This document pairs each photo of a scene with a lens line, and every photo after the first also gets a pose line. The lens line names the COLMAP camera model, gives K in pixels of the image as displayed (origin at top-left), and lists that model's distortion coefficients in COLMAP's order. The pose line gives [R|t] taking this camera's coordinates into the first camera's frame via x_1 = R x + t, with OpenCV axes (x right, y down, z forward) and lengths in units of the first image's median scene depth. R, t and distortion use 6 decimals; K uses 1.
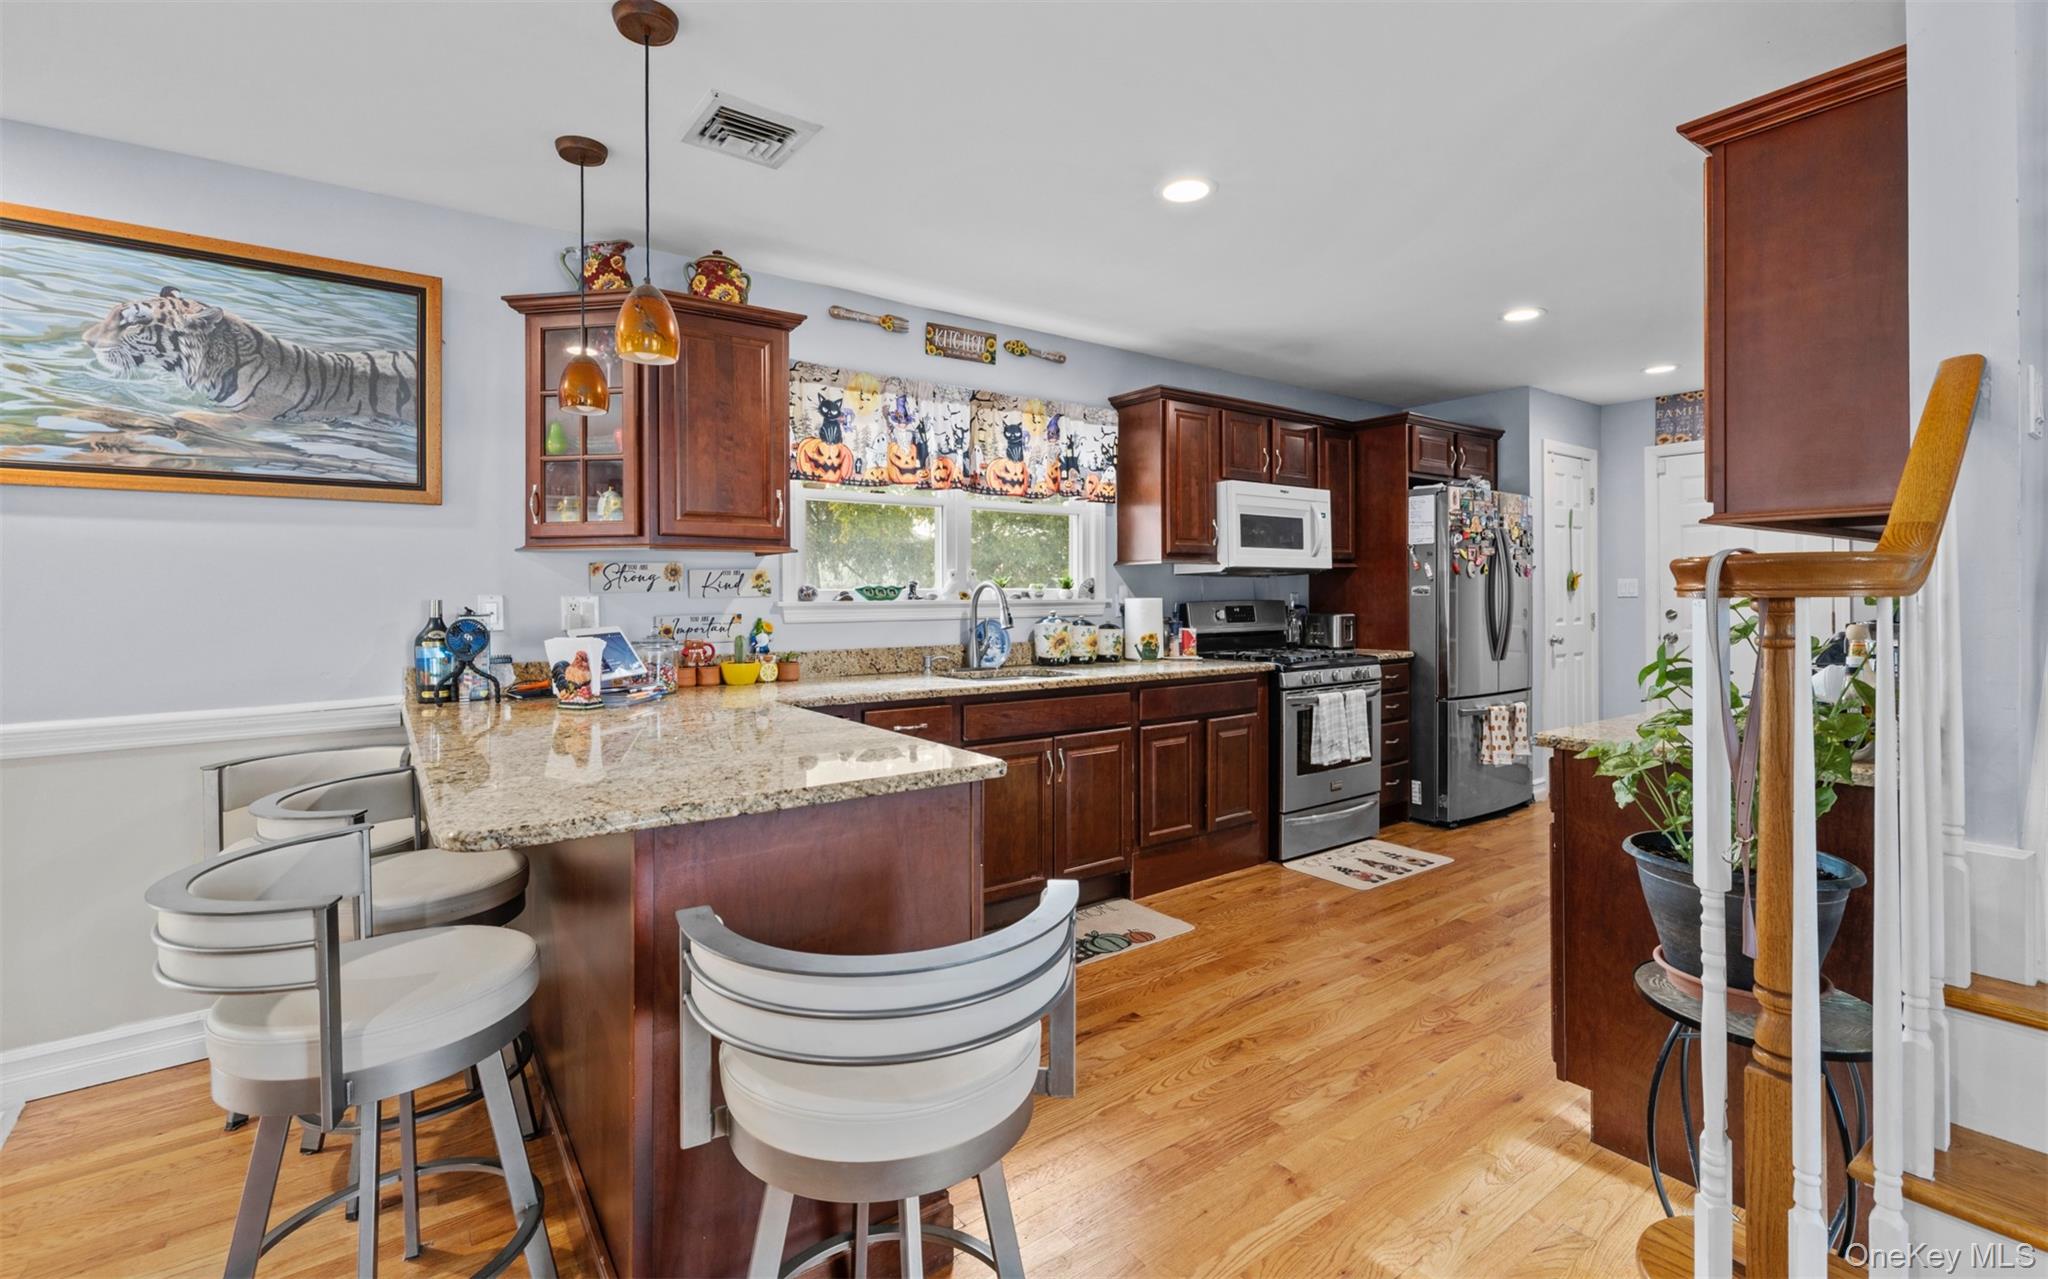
lens RADIAL K [[874.4, 0, 1061.4], [0, 874.4, 589.7], [0, 0, 1]] dist [-0.003536, 0.002661]
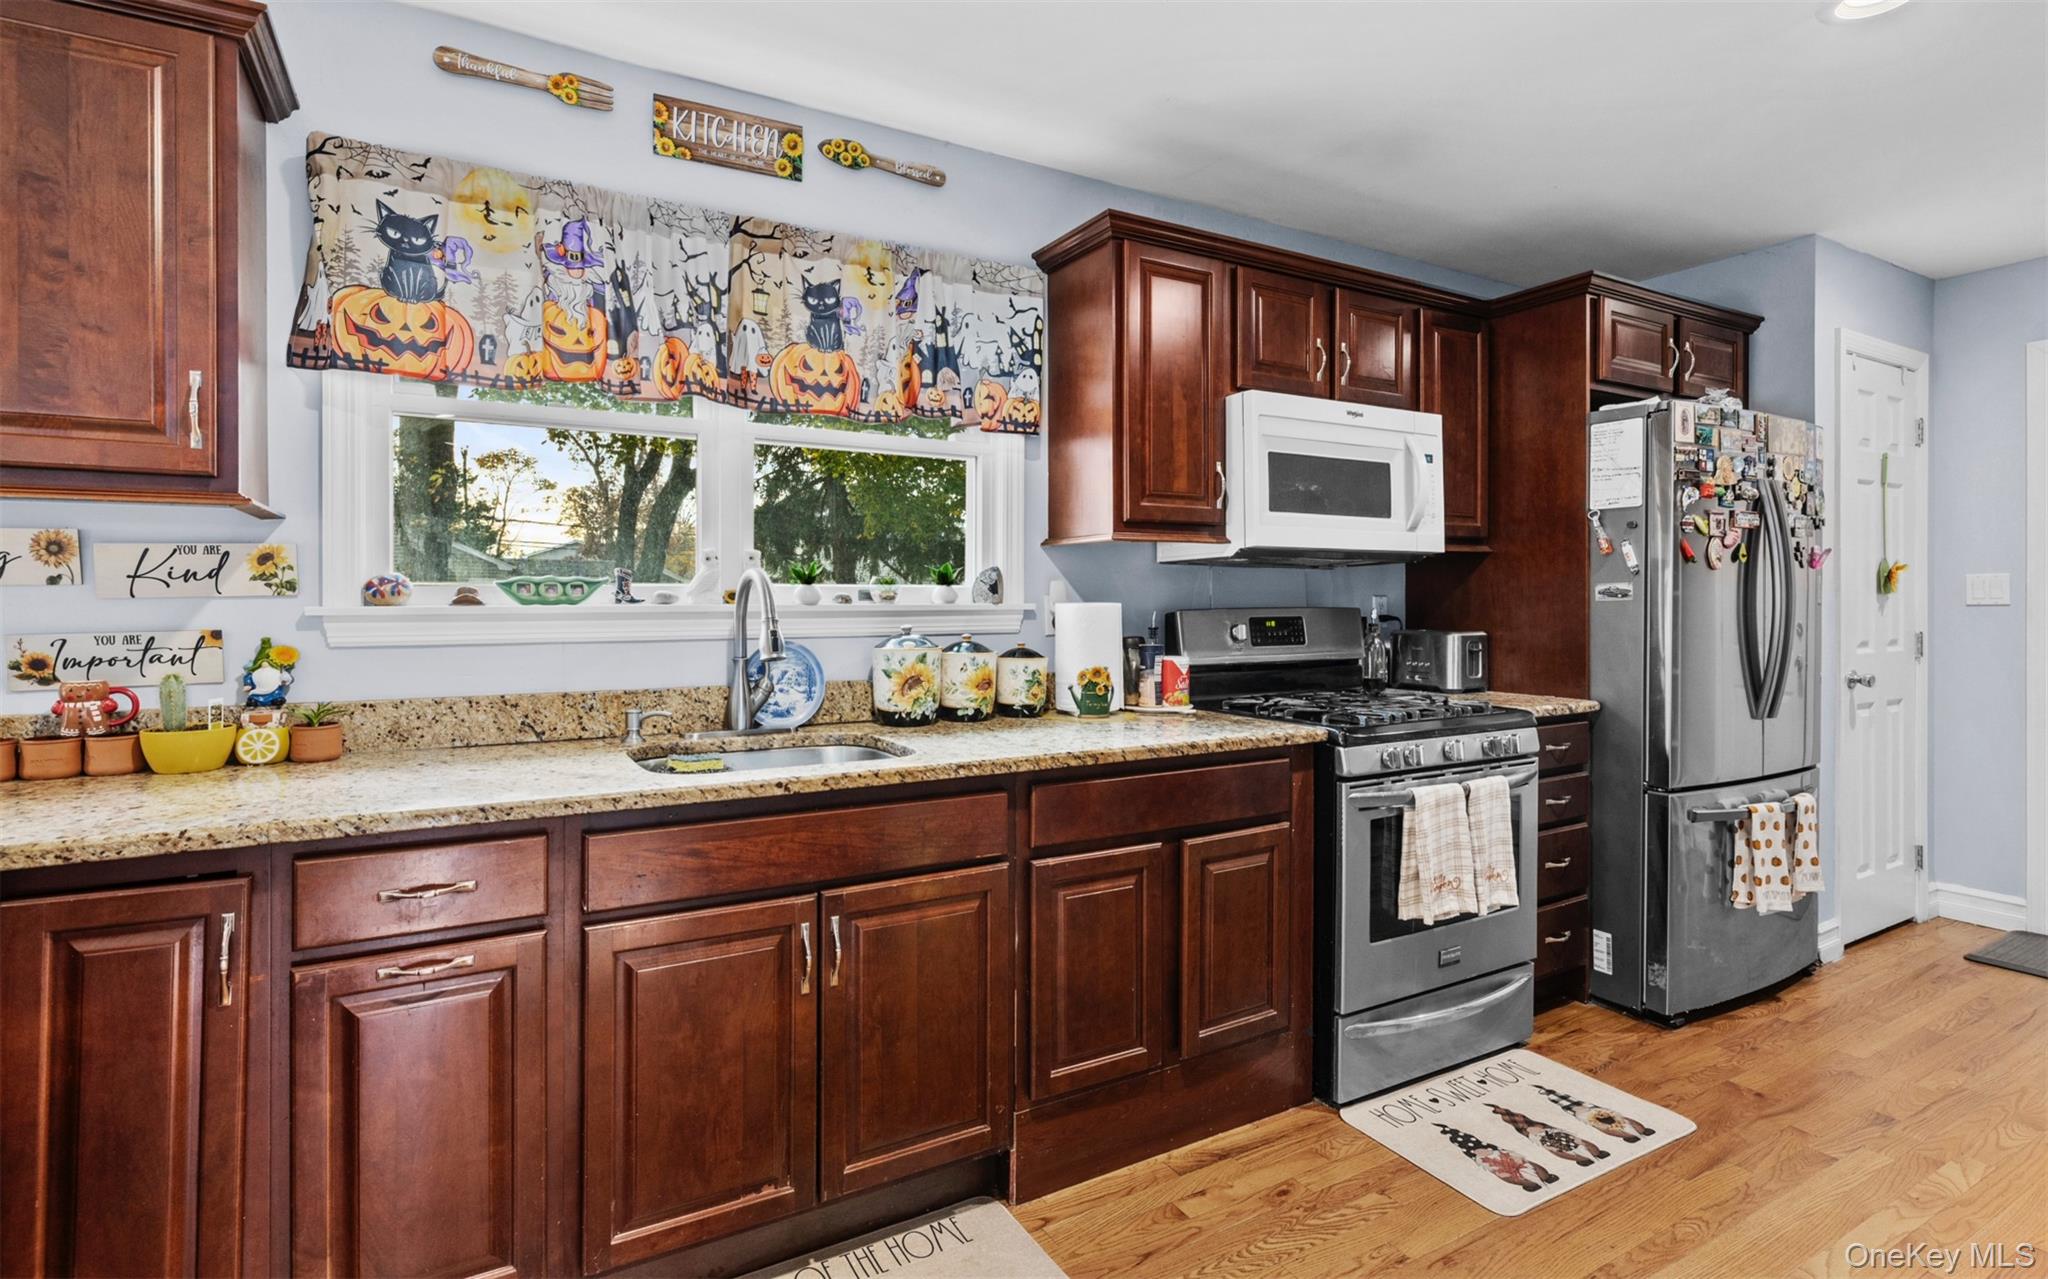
lens RADIAL K [[874.4, 0, 1029.0], [0, 874.4, 596.8], [0, 0, 1]] dist [-0.003536, 0.002661]
pose [[0.988402, 0.004069, -0.151806, 0.170387], [-0.003420, 0.999984, 0.004540, 0.003895], [0.151822, -0.003969, 0.988400, 0.526425]]
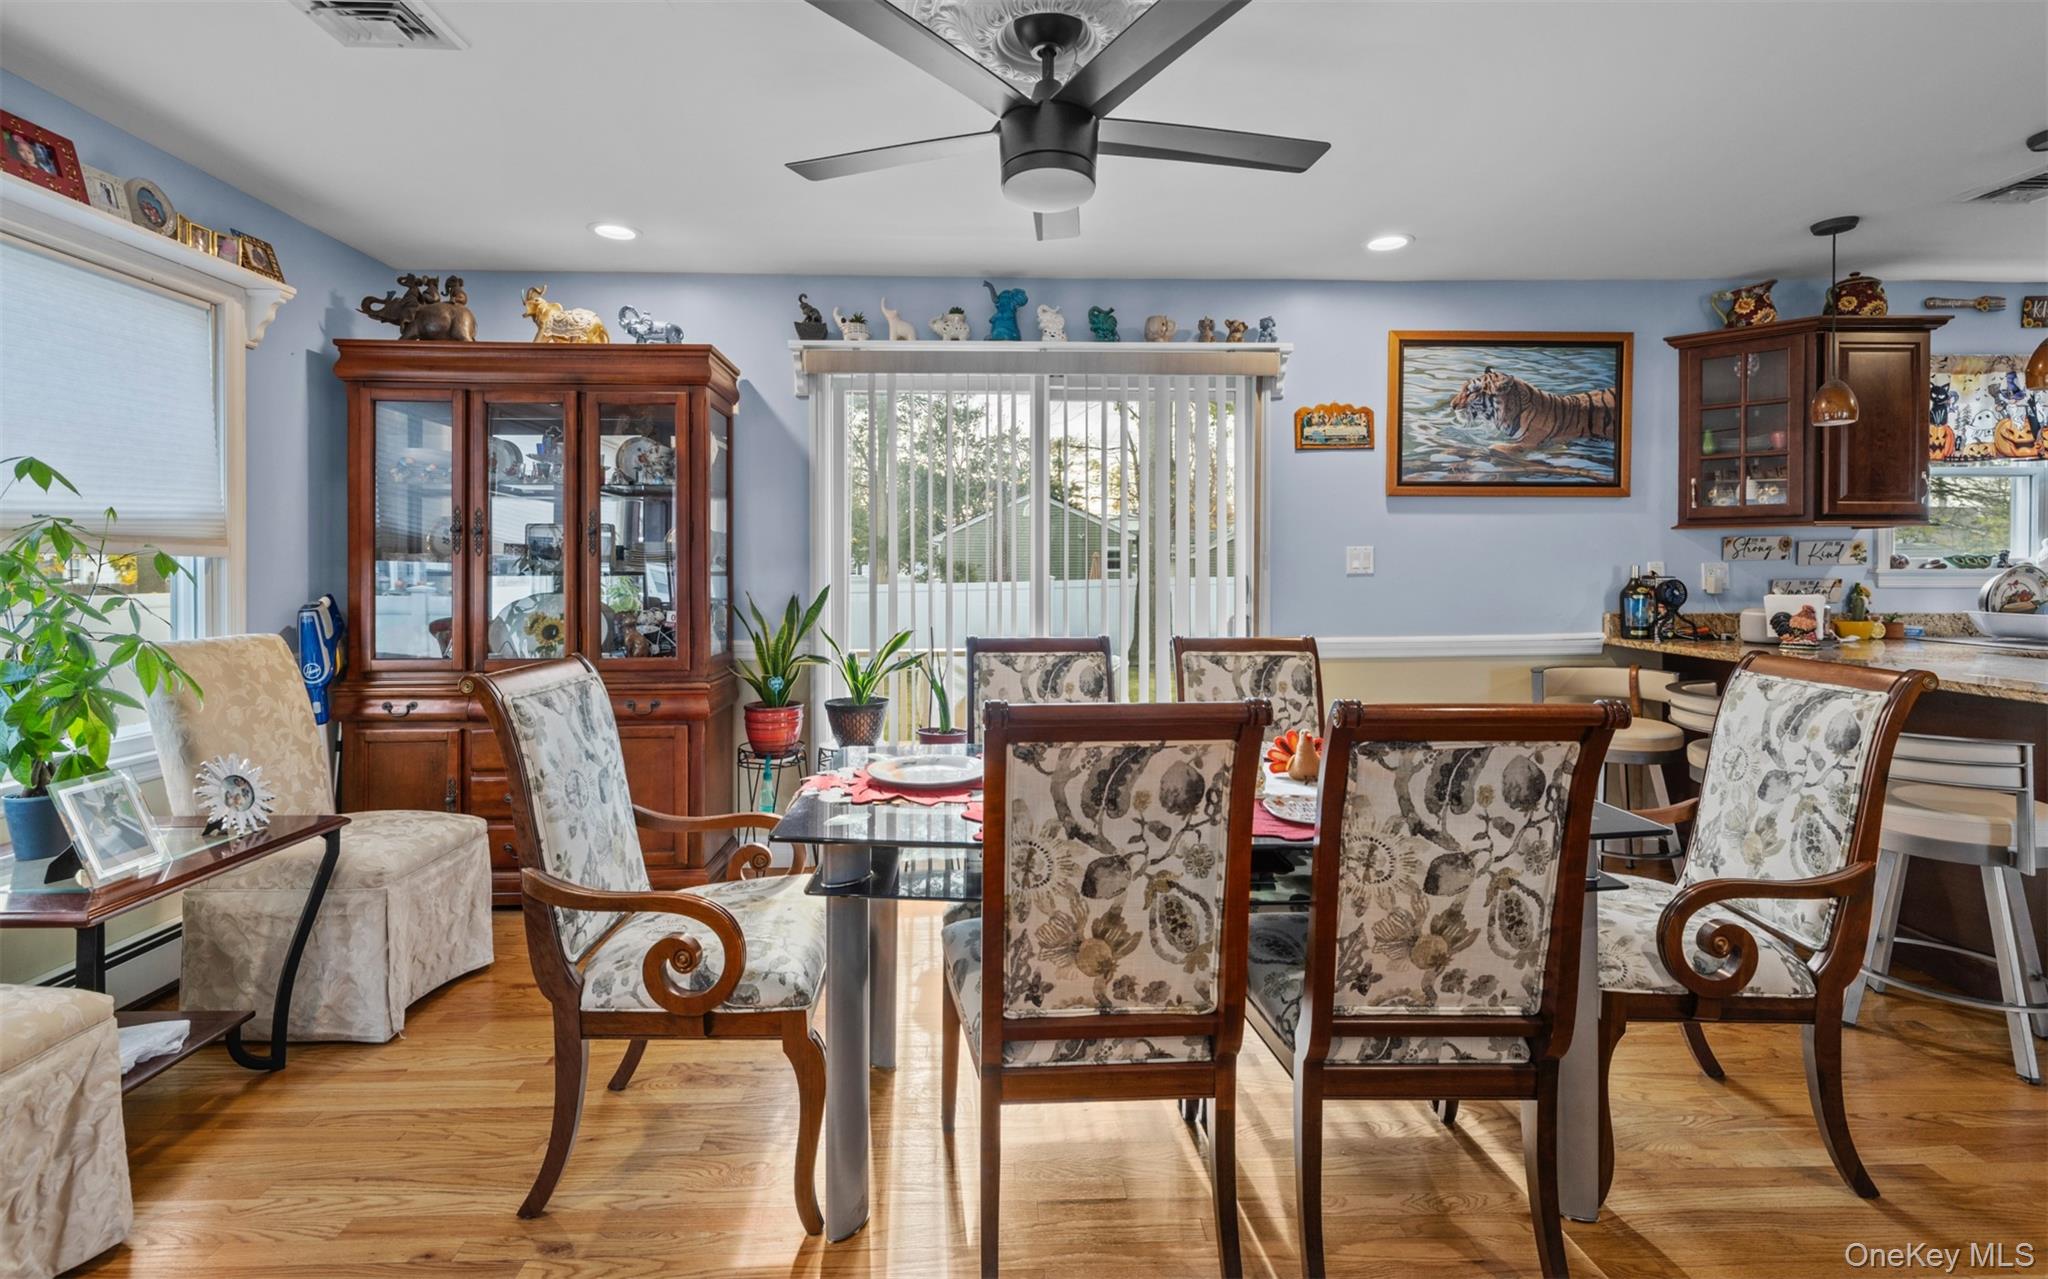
lens RADIAL K [[874.4, 0, 996.3], [0, 874.4, 564.7], [0, 0, 1]] dist [-0.003536, 0.002661]
pose [[0.816937, 0.008113, -0.576669, -0.574946], [-0.001781, 0.999932, 0.011544, -0.002783], [0.576724, -0.008404, 0.816896, -0.559558]]
